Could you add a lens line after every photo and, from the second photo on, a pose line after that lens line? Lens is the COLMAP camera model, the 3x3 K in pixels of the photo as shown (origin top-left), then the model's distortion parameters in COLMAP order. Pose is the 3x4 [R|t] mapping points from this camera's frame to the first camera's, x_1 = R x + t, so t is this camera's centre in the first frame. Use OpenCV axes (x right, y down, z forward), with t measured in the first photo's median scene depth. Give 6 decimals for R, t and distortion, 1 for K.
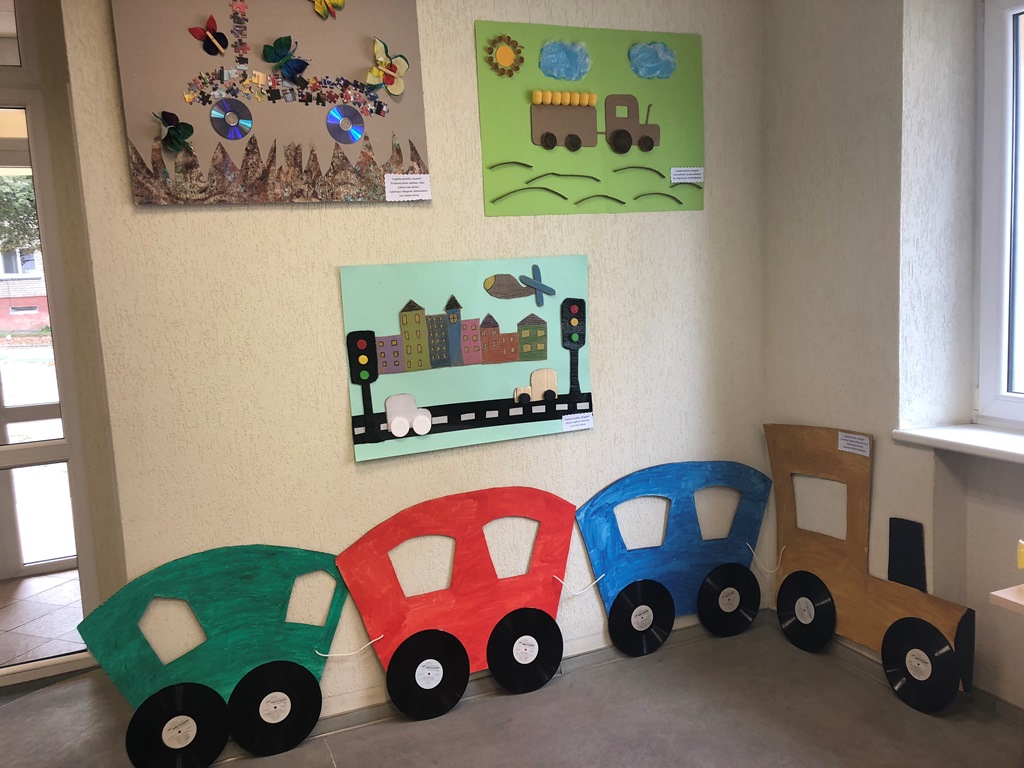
lens RADIAL K [[690.4, 0, 512.0], [0, 690.4, 384.0], [0, 0, 1]] dist [-0.057134, -0.004284]
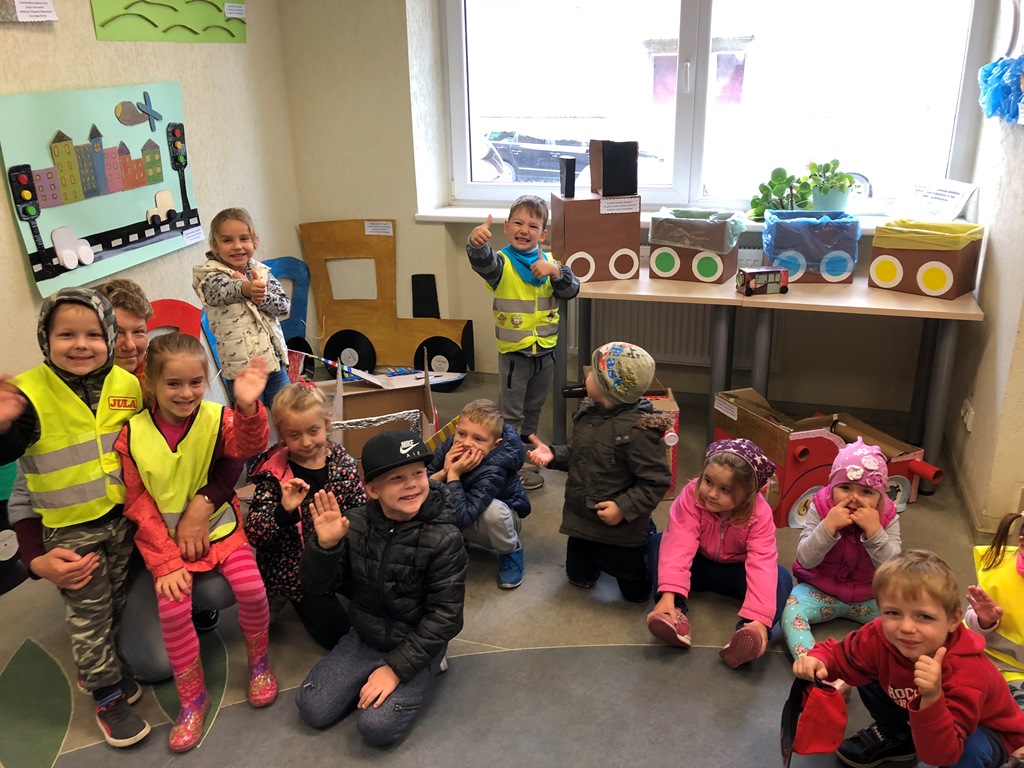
lens RADIAL K [[690.4, 0, 512.0], [0, 690.4, 384.0], [0, 0, 1]] dist [-0.057134, -0.004284]
pose [[0.629922, -0.273169, 0.727032, -0.484553], [0.062359, 0.950871, 0.303243, -0.021668], [-0.774150, -0.145682, 0.616010, -0.144529]]
